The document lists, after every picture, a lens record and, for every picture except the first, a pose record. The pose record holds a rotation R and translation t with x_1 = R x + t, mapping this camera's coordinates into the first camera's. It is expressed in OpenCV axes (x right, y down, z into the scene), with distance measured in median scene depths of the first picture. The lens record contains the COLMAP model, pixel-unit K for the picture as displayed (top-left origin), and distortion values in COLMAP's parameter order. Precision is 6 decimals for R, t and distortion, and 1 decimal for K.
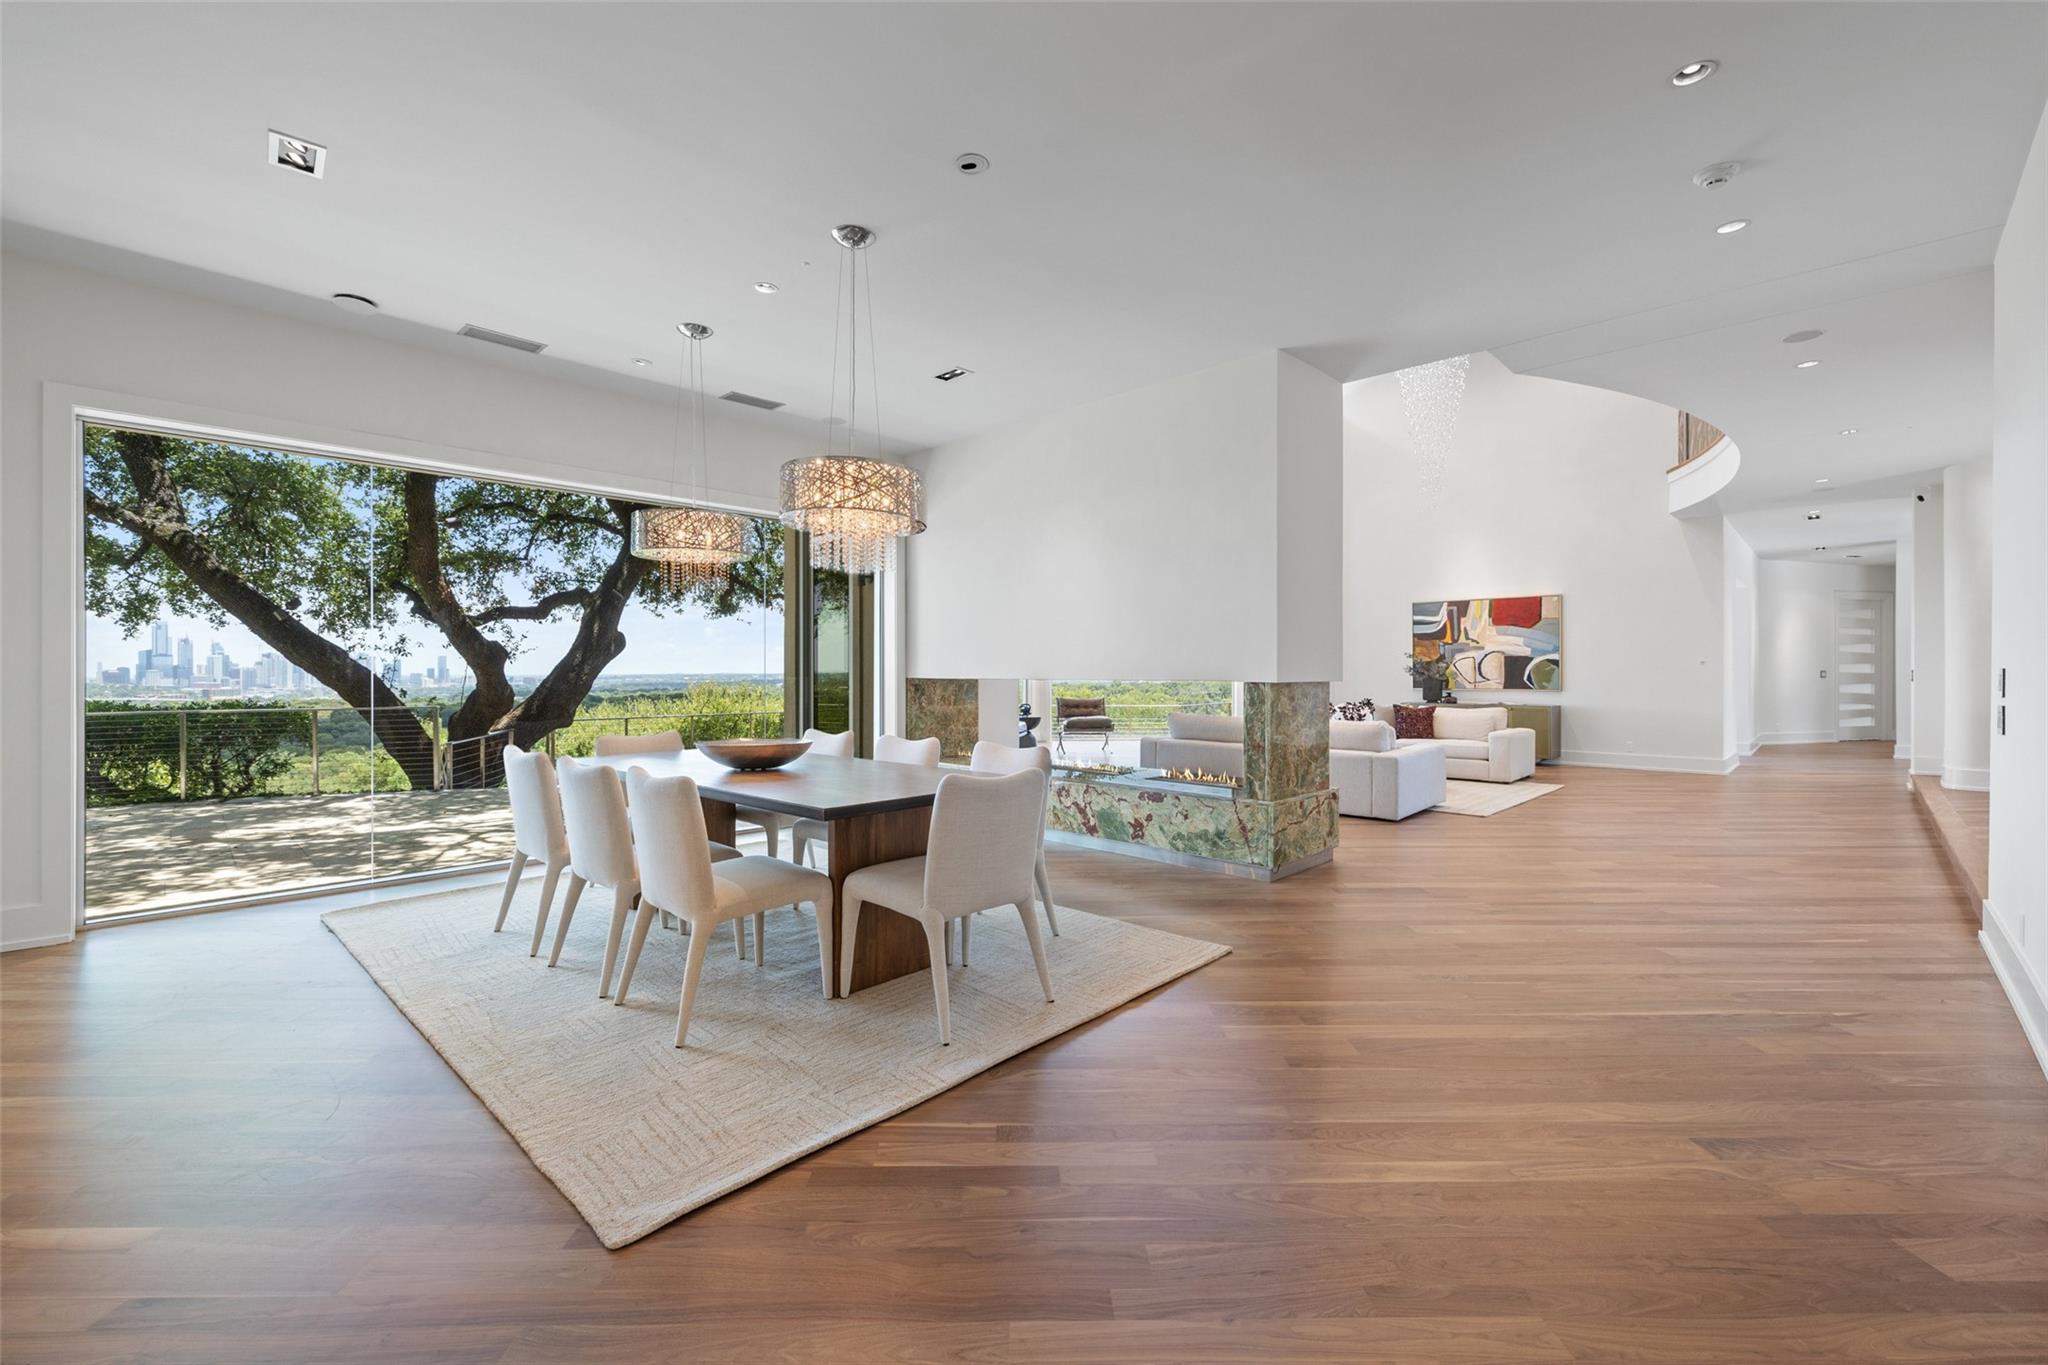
lens RADIAL K [[853.7, 0, 1022.4], [0, 853.7, 671.2], [0, 0, 1]] dist [-0.002090, -0.000213]
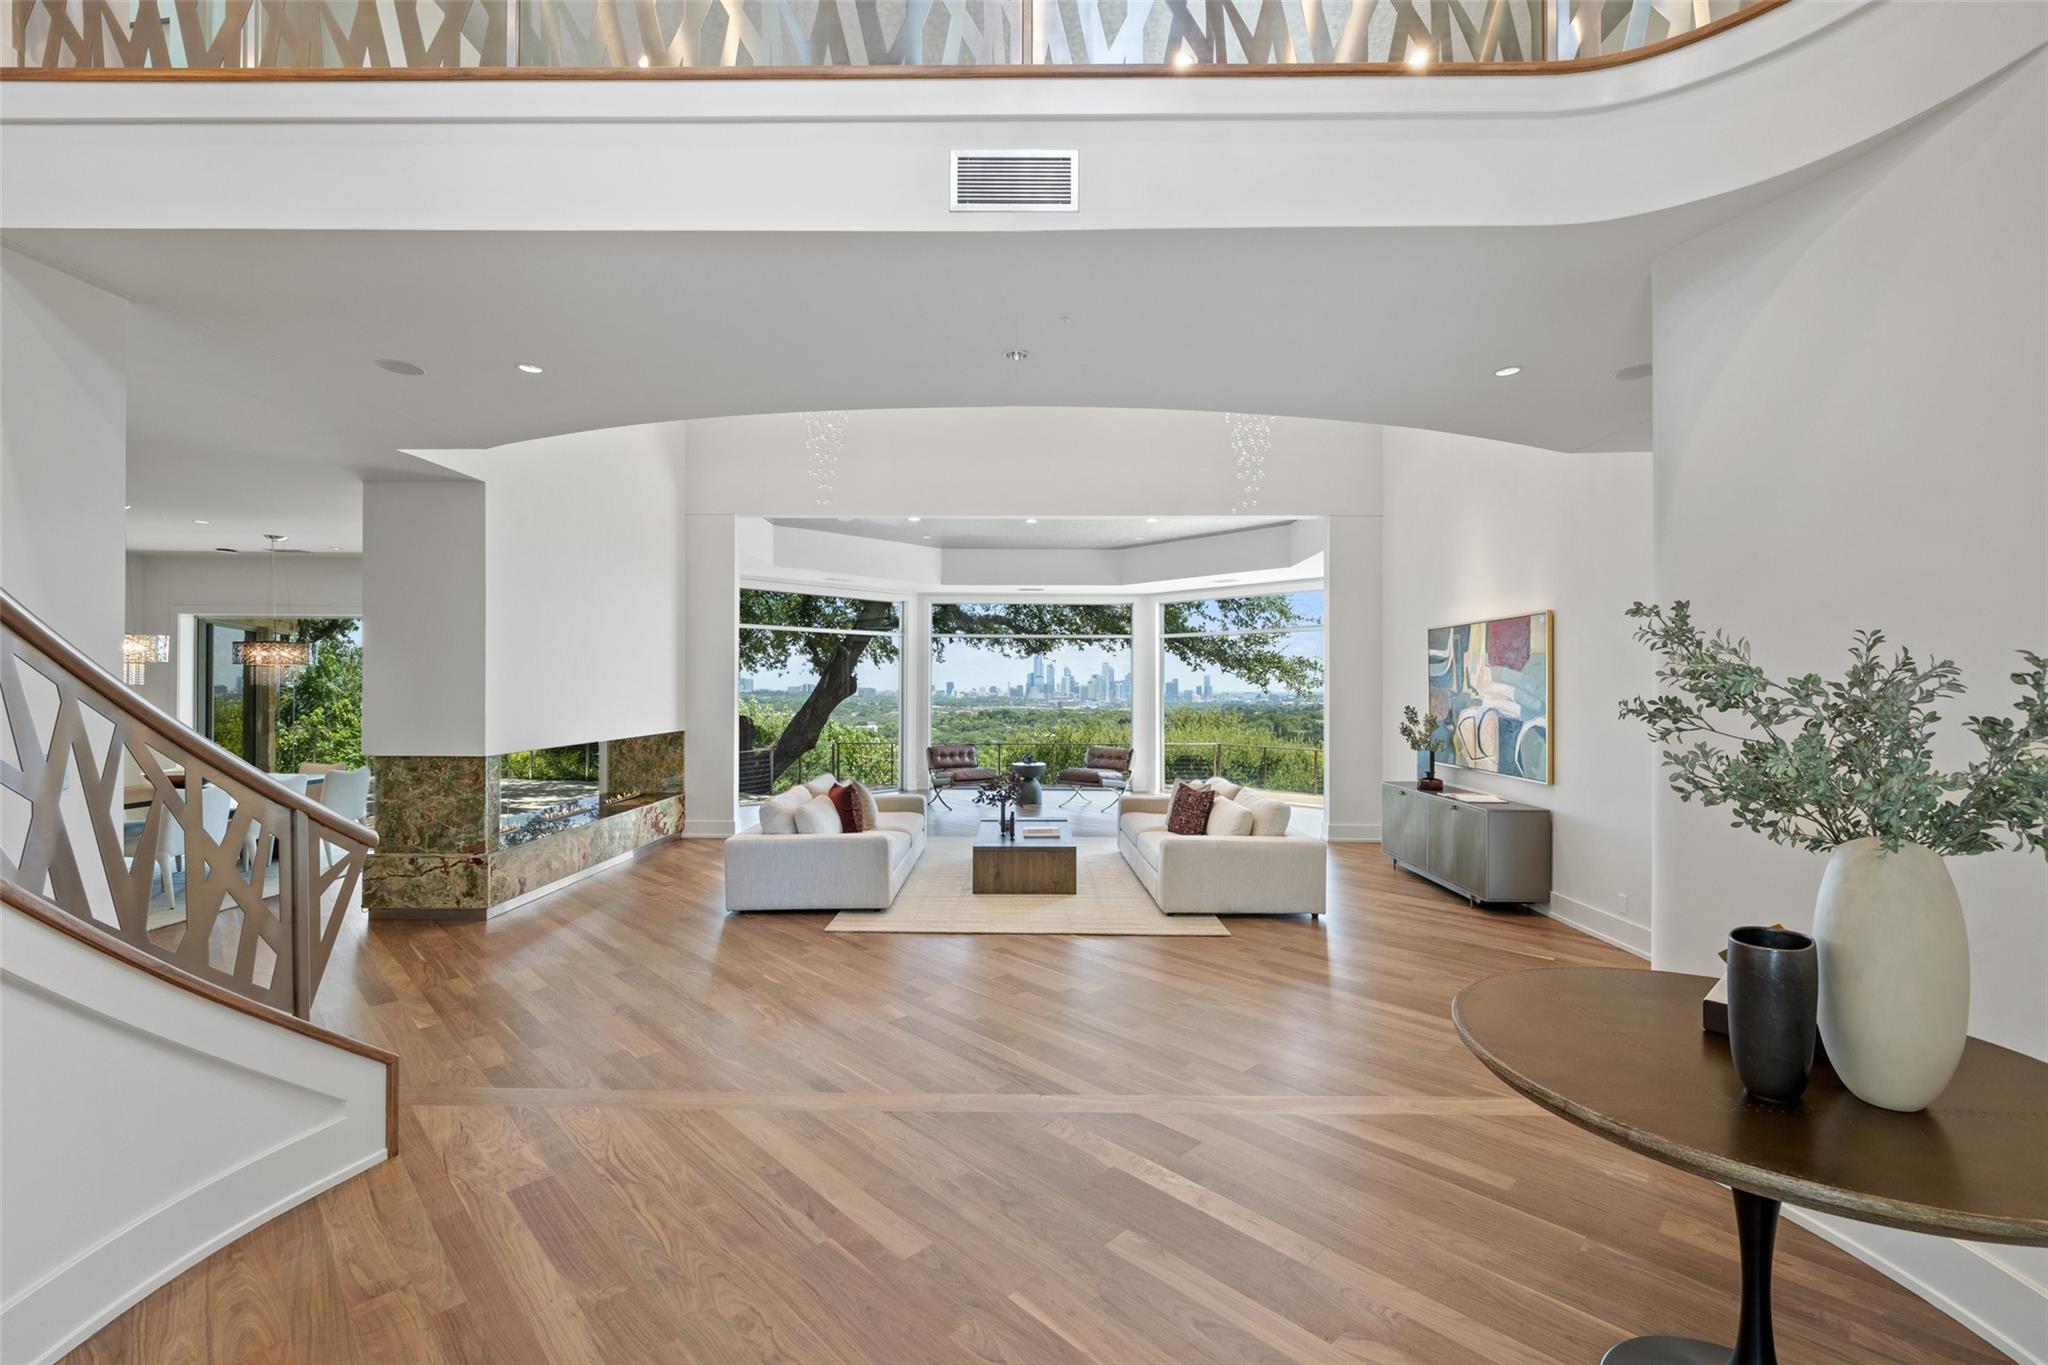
lens RADIAL K [[853.7, 0, 1022.4], [0, 853.7, 671.2], [0, 0, 1]] dist [-0.002090, -0.000213]
pose [[0.684559, -0.012334, -0.728853, 0.766344], [-0.002559, 0.999810, -0.019323, -0.037154], [0.728953, 0.015093, 0.684397, 0.354571]]
